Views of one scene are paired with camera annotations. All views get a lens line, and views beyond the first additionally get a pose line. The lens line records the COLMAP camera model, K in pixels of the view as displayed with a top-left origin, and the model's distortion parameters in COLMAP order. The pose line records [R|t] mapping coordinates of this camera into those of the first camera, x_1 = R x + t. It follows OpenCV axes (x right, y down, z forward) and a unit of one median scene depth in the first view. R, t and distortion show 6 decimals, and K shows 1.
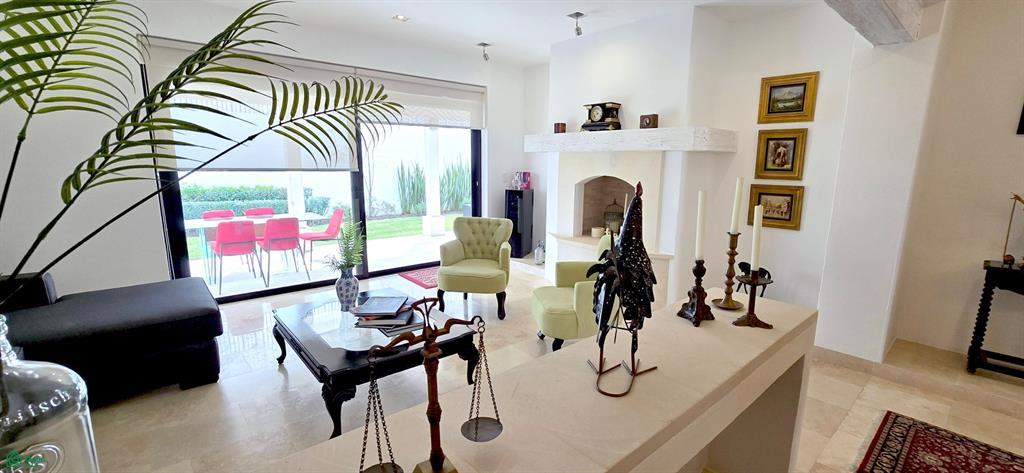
lens RADIAL K [[435.7, 0, 529.9], [0, 435.7, 239.4], [0, 0, 1]] dist [-0.001118, -0.000099]
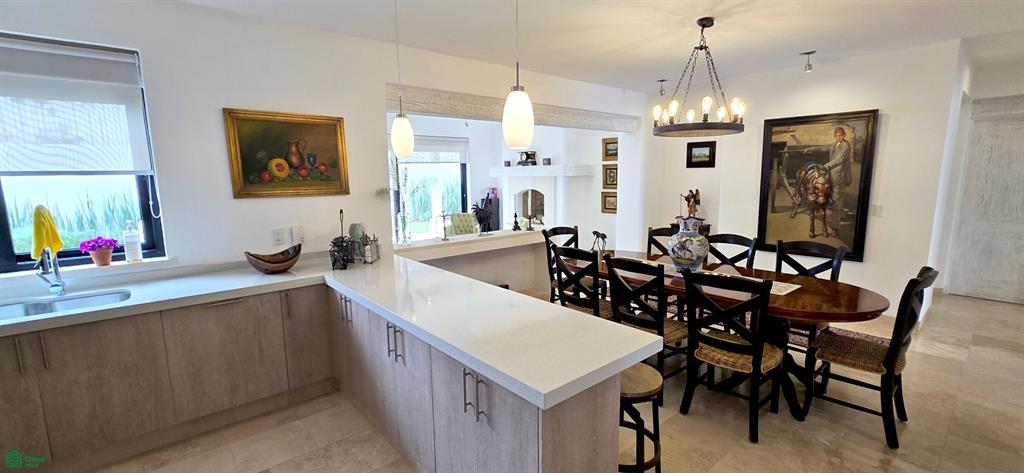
lens RADIAL K [[435.0, 0, 512.0], [0, 435.0, 236.5], [0, 0, 1]] dist [-0.003227, -0.000323]
pose [[0.998973, -0.021266, -0.040020, 0.180654], [0.019837, 0.999163, -0.035766, 0.134260], [0.040747, 0.034935, 0.998559, -0.945029]]
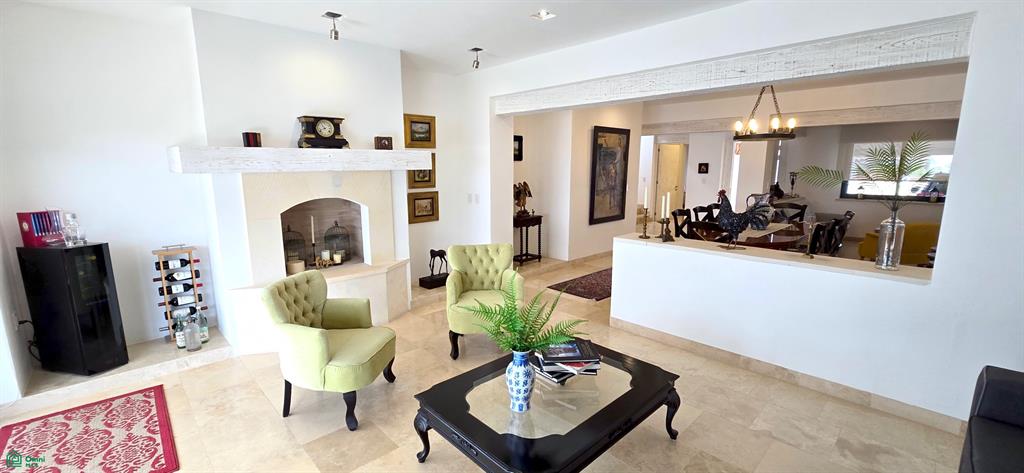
lens RADIAL K [[421.3, 0, 512.0], [0, 421.3, 236.5], [0, 0, 1]] dist [-0.001480, -0.000113]
pose [[-0.026973, -0.183248, 0.982697, -0.770693], [0.177835, 0.966494, 0.185108, -0.177878], [-0.983691, 0.179751, 0.006519, 0.698903]]
